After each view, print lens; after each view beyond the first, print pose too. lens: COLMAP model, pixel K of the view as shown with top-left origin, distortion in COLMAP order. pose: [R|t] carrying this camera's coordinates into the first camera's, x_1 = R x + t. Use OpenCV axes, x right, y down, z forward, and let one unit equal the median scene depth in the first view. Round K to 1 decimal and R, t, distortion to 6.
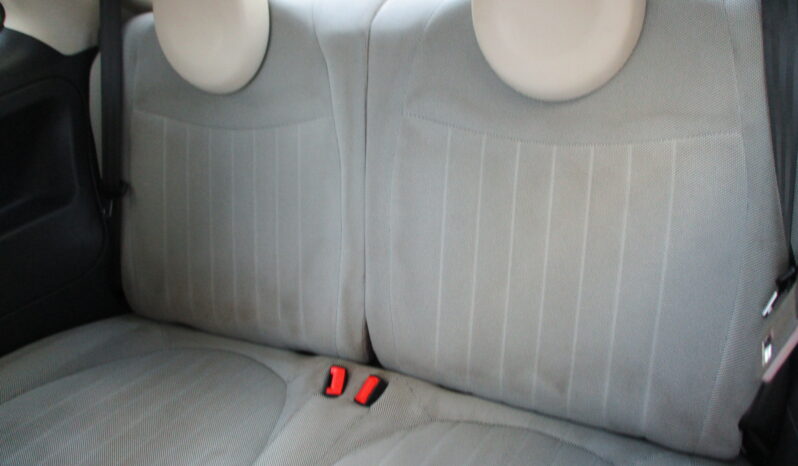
lens RADIAL K [[670.1, 0, 400.3], [0, 670.1, 215.5], [0, 0, 1]] dist [0.007513, -0.072920]
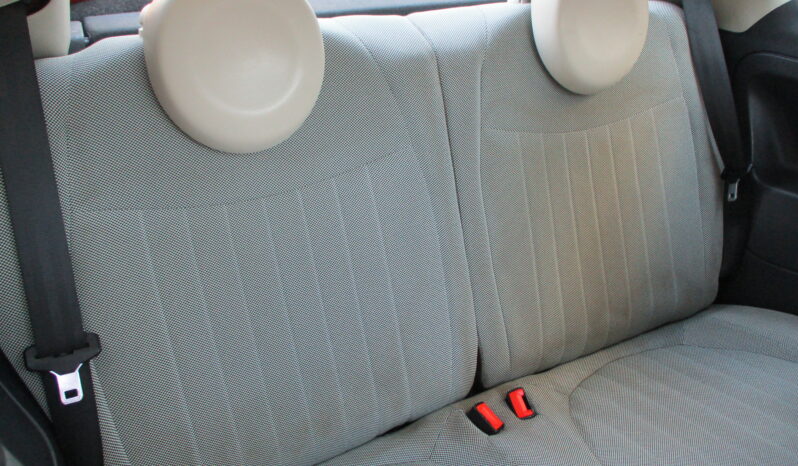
lens RADIAL K [[670.1, 0, 400.3], [0, 670.1, 215.5], [0, 0, 1]] dist [0.007513, -0.072920]
pose [[0.525574, -0.215986, 0.822874, -0.990162], [0.318358, 0.946892, 0.045201, -0.115037], [-0.788936, 0.238212, 0.566423, 0.568235]]
